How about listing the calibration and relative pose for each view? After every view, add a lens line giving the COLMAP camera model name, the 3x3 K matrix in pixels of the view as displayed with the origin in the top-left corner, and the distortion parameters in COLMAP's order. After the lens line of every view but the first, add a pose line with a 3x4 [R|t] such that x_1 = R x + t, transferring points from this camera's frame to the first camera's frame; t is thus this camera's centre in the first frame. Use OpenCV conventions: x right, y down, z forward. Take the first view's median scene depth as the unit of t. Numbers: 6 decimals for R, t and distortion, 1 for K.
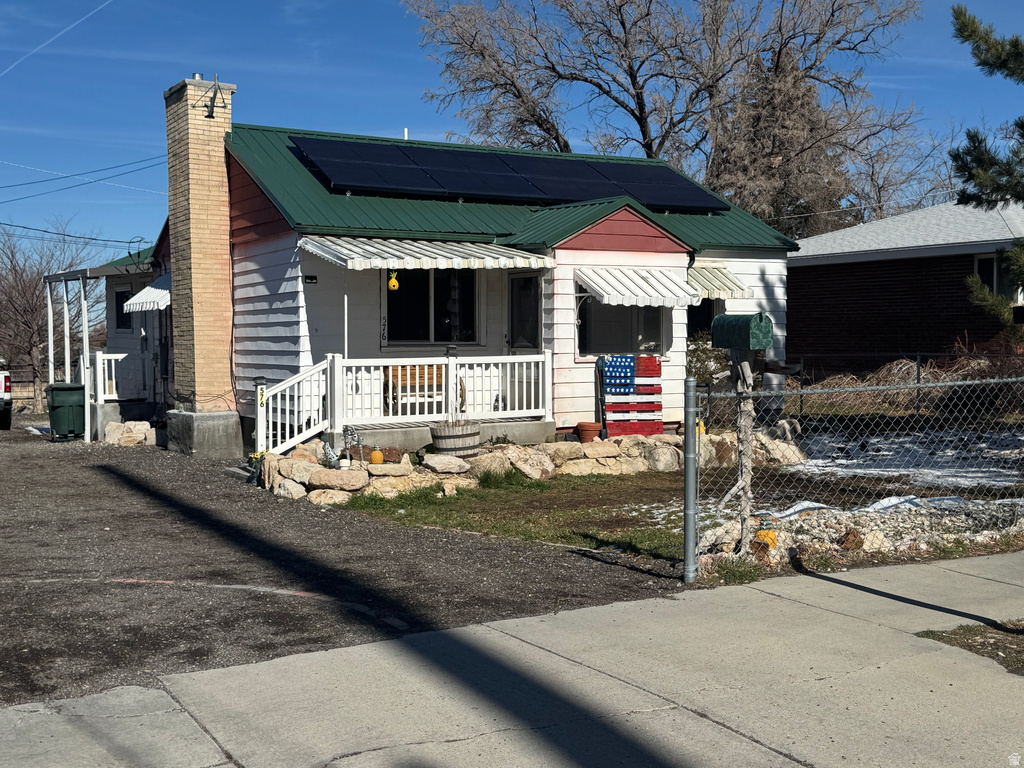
lens RADIAL K [[1269.1, 0, 516.2], [0, 1269.1, 408.6], [0, 0, 1]] dist [0.101538, 0.000000]
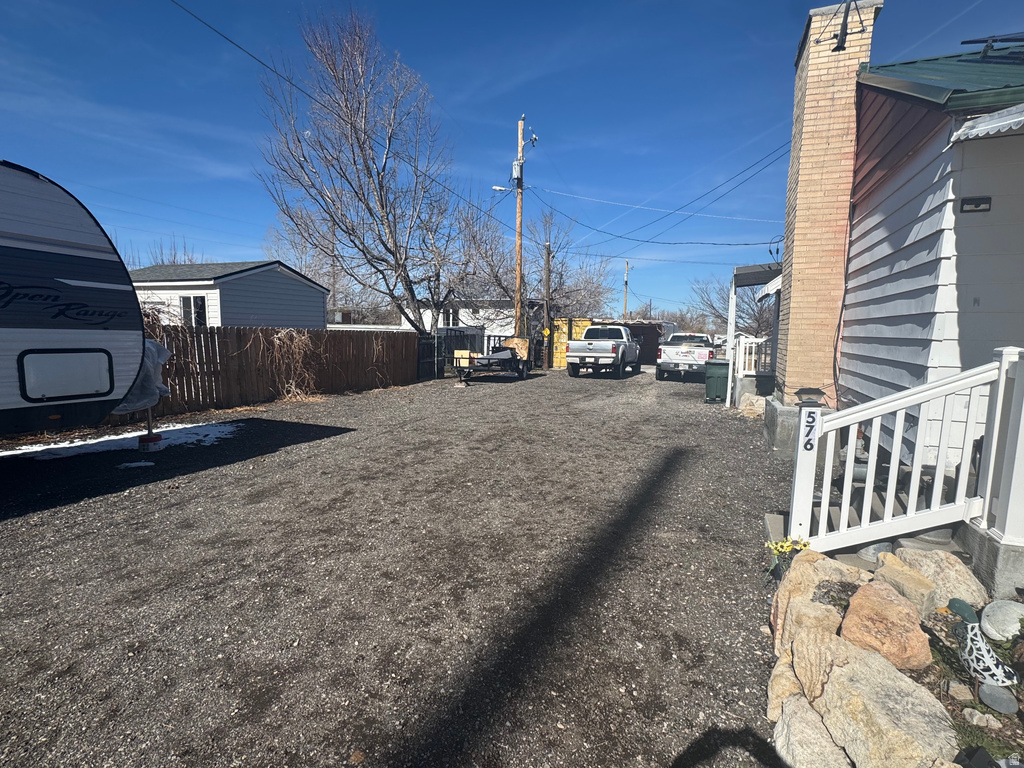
lens RADIAL K [[493.8, 0, 517.7], [0, 493.8, 383.8], [0, 0, 1]] dist [-0.001452, -0.001068]
pose [[0.620190, 0.101689, -0.777833, -0.110966], [-0.061331, 0.994813, 0.081154, -0.031806], [0.782051, -0.002625, 0.623209, 0.713212]]
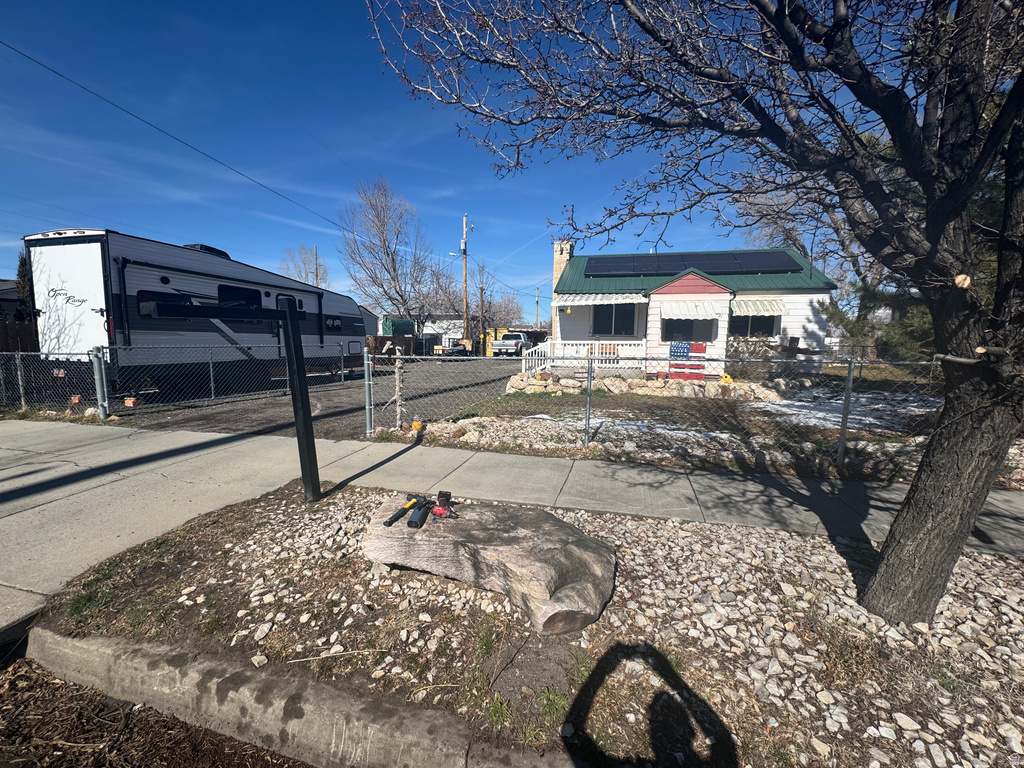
lens RADIAL K [[410.0, 0, 514.3], [0, 410.0, 383.9], [0, 0, 1]] dist [-0.003585, 0.000986]
pose [[0.715807, 0.097047, -0.691521, 0.376348], [-0.051875, 0.994950, 0.085932, -0.016590], [0.696368, -0.025638, 0.717226, 0.300586]]
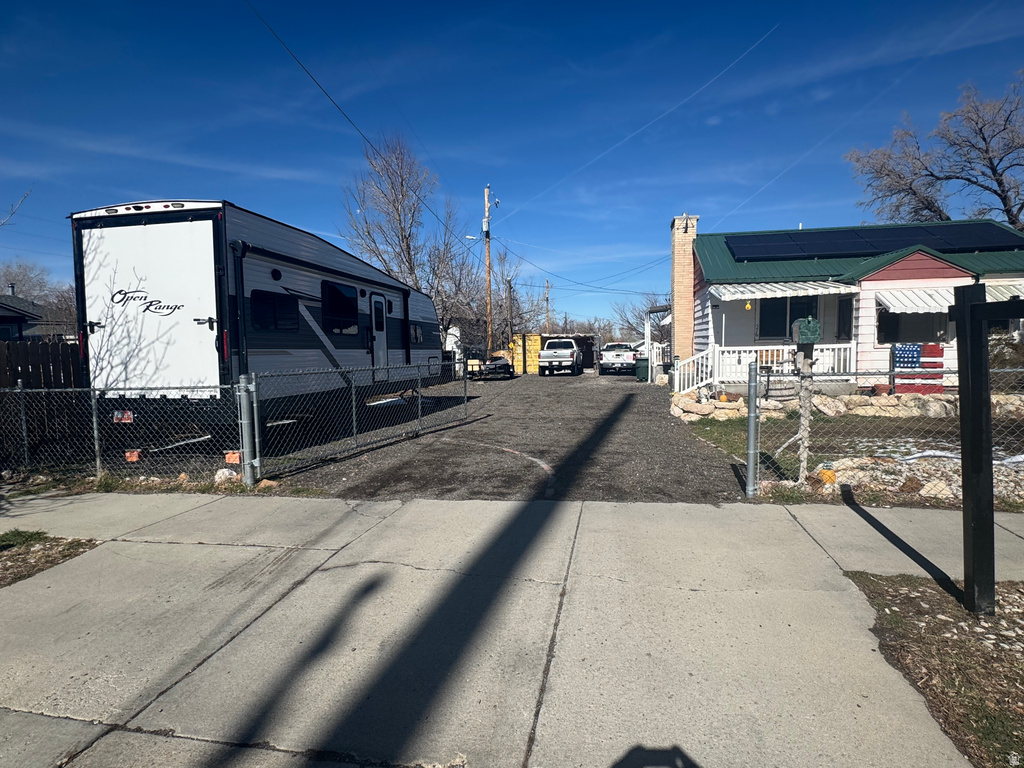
lens RADIAL K [[538.2, 0, 515.8], [0, 538.2, 385.0], [0, 0, 1]] dist [-0.000800, -0.002073]
pose [[0.757101, 0.043012, -0.651880, 0.154548], [-0.019753, 0.998881, 0.042966, -0.008938], [0.652999, -0.019653, 0.757104, 0.153069]]
